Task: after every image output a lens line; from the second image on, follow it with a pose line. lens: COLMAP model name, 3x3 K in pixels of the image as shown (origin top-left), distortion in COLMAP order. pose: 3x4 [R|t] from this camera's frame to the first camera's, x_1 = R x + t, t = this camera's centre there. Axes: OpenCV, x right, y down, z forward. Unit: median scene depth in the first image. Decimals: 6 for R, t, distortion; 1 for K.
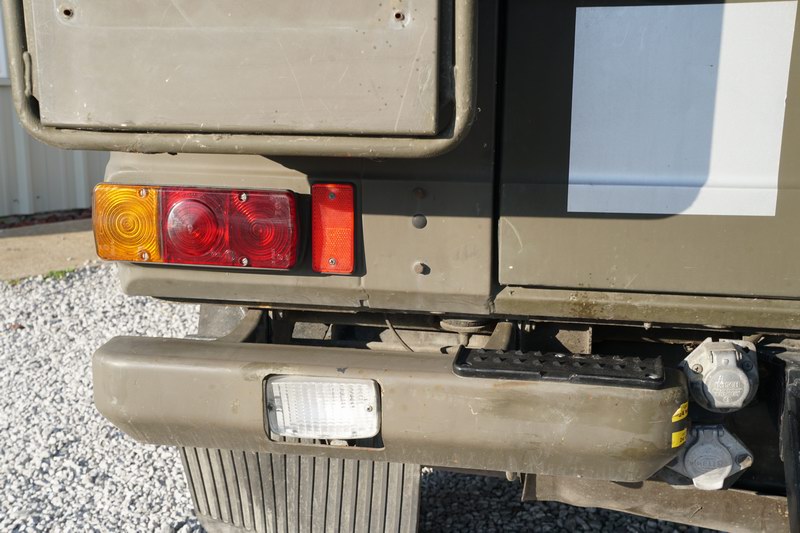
lens RADIAL K [[1084.8, 0, 396.8], [0, 1084.8, 263.3], [0, 0, 1]] dist [0.124857, 0.000000]
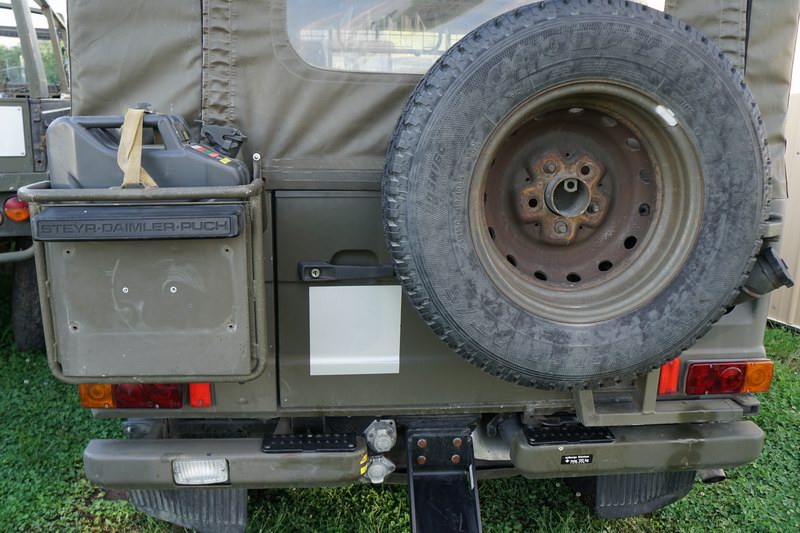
lens RADIAL K [[672.3, 0, 392.1], [0, 672.3, 264.5], [0, 0, 1]] dist [-0.153337, 0.146408]
pose [[0.963329, -0.050840, 0.263461, -0.026598], [0.040071, 0.998133, 0.046093, -0.319443], [-0.265313, -0.033846, 0.963568, -0.320842]]
